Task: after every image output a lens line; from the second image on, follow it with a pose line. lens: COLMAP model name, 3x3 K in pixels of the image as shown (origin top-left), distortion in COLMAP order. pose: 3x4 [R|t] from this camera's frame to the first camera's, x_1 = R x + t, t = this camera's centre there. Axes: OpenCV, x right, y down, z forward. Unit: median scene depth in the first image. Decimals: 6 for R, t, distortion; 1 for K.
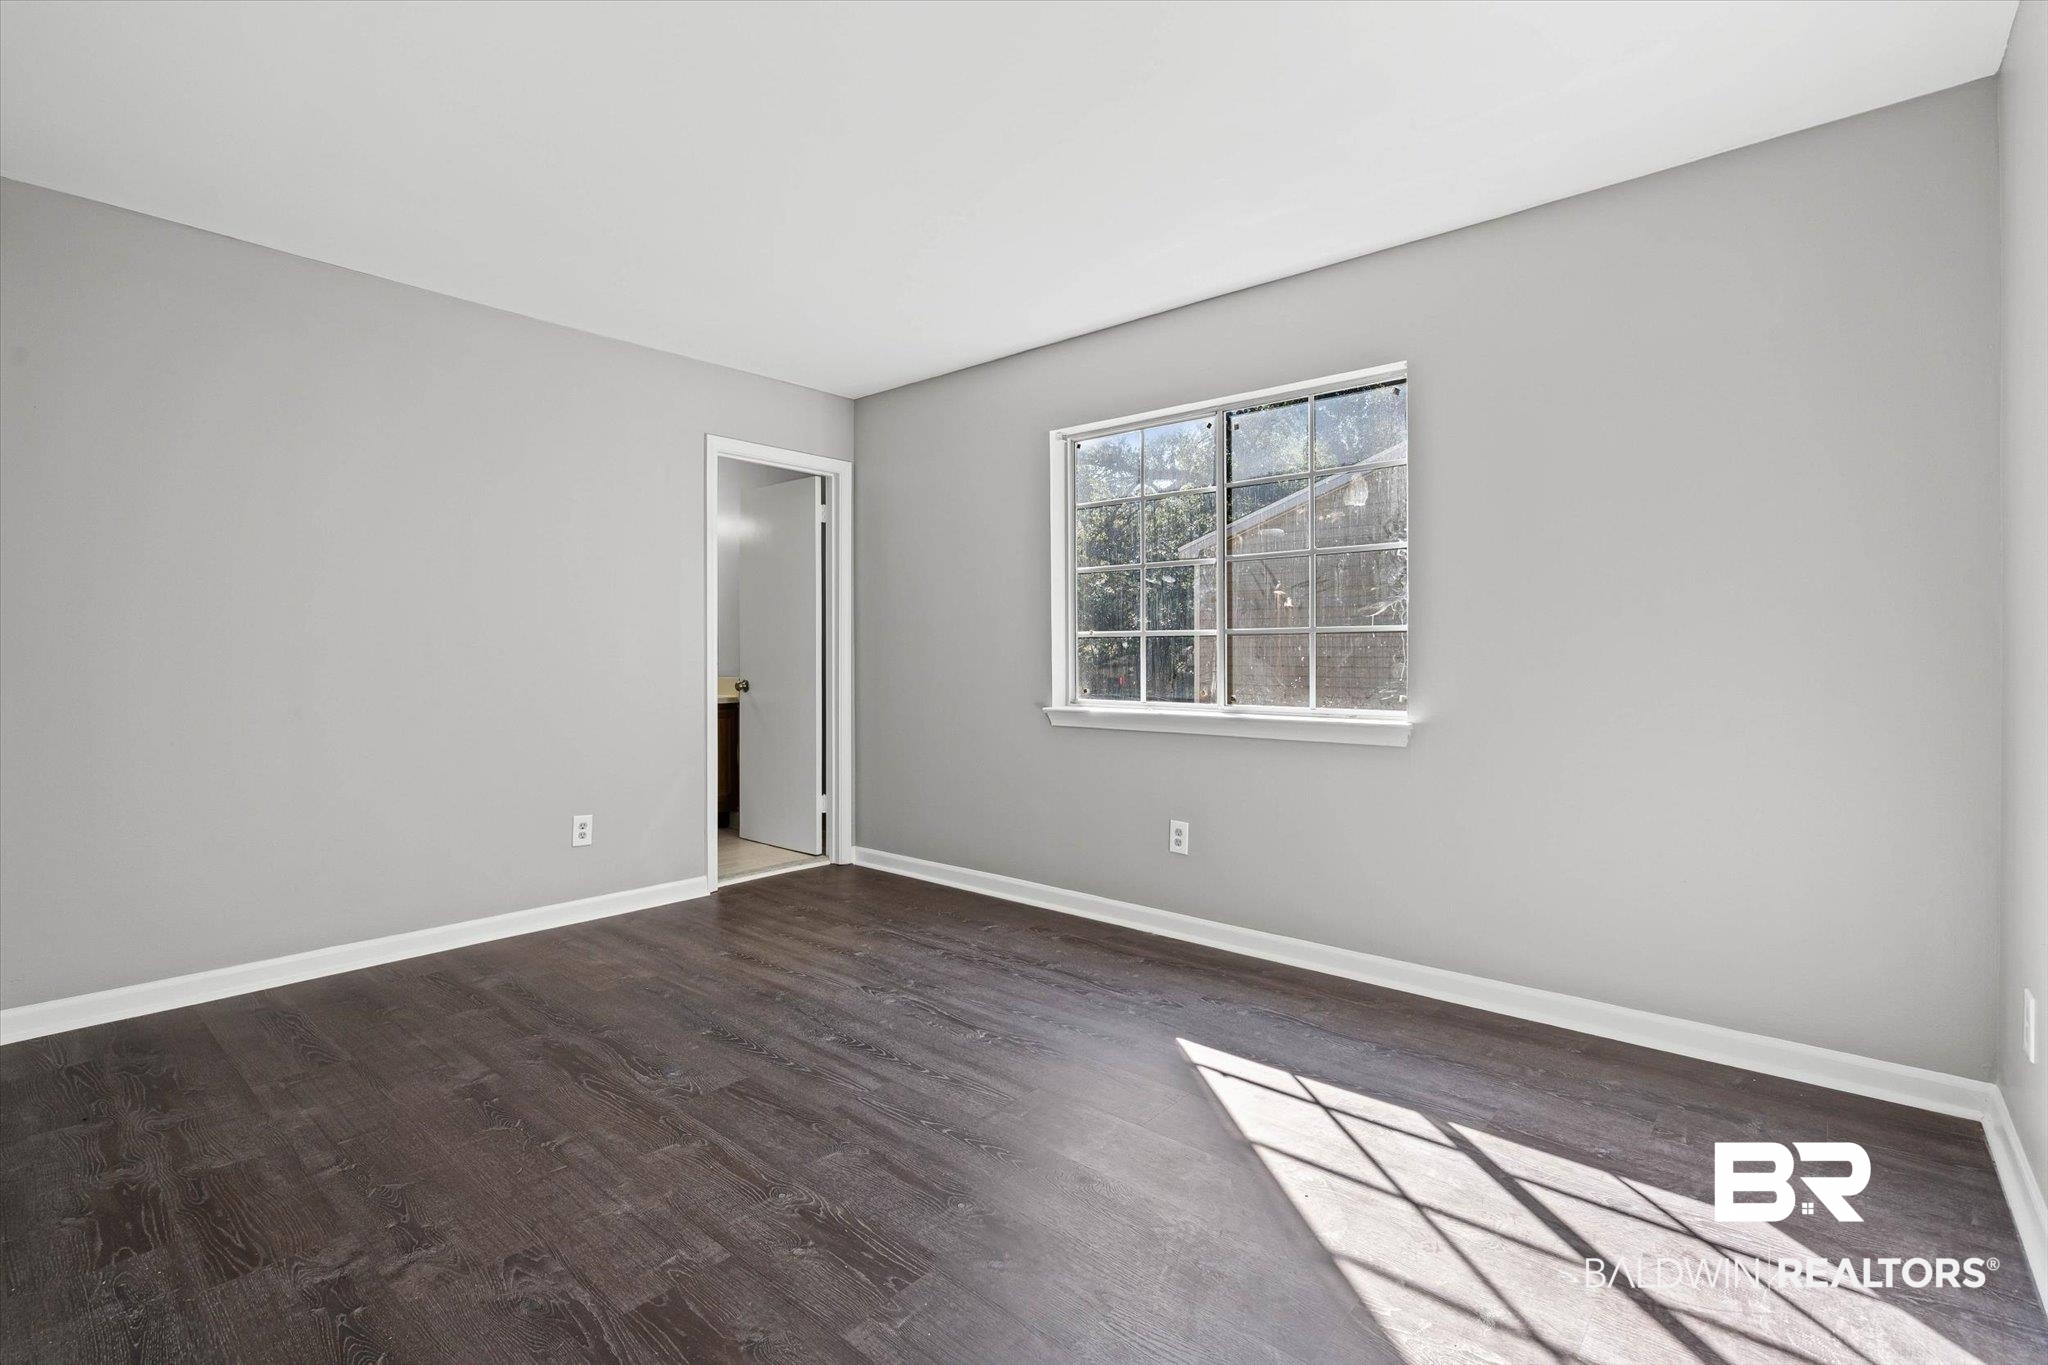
lens RADIAL K [[934.1, 0, 1021.5], [0, 934.1, 673.5], [0, 0, 1]] dist [-0.010876, 0.001857]
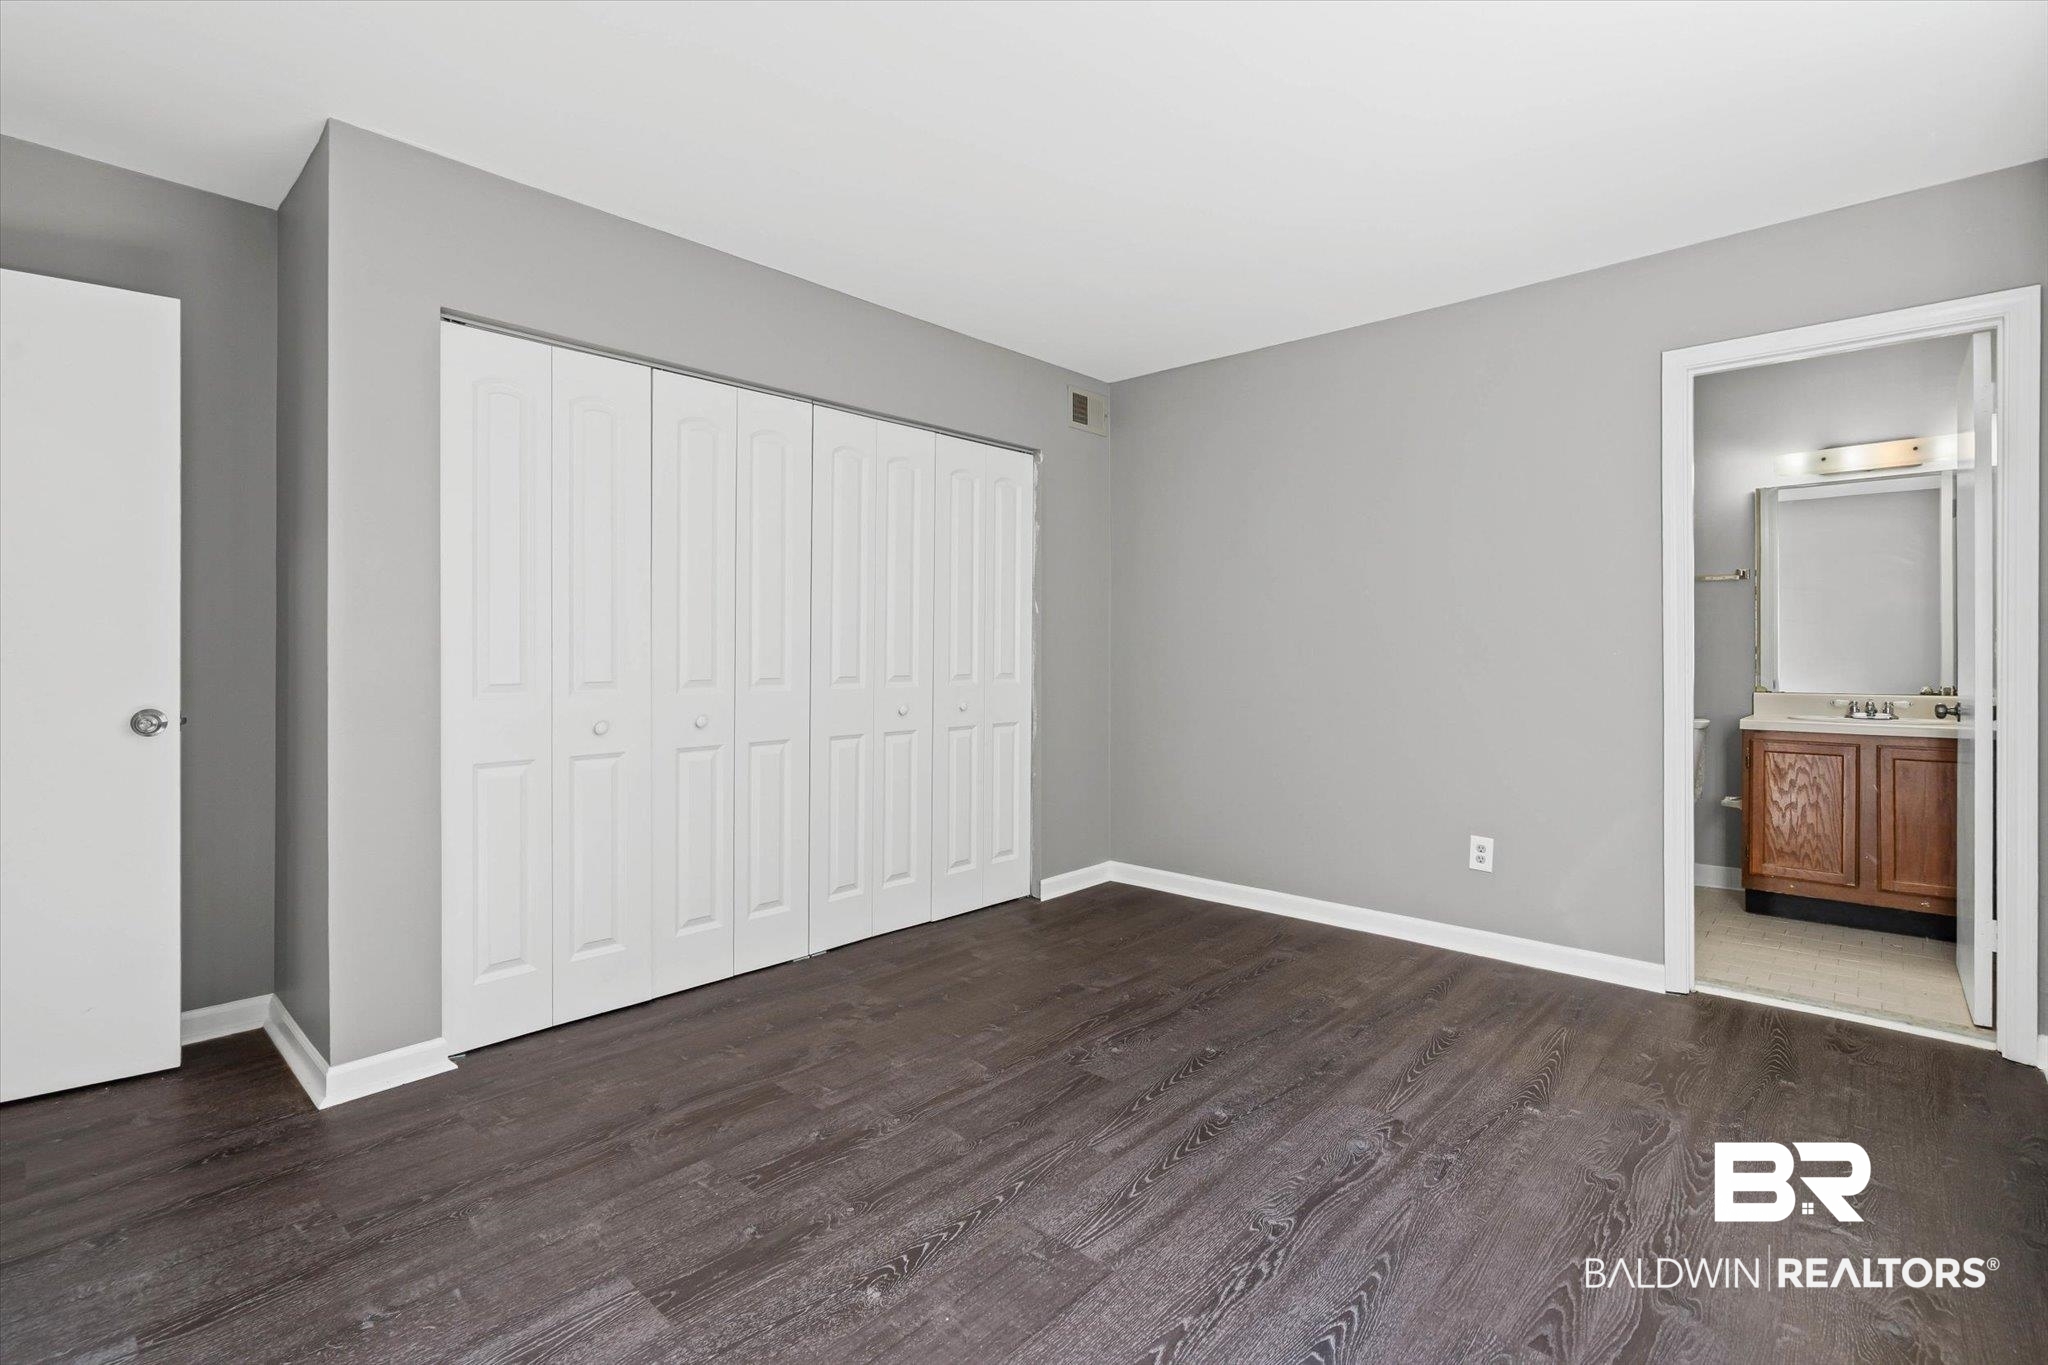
lens RADIAL K [[934.1, 0, 1011.4], [0, 934.1, 673.3], [0, 0, 1]] dist [-0.010876, 0.001857]
pose [[-0.041574, 0.016706, -0.998996, 0.660457], [-0.018179, 0.999682, 0.017474, -0.020363], [0.998970, 0.018887, -0.041257, 0.862458]]
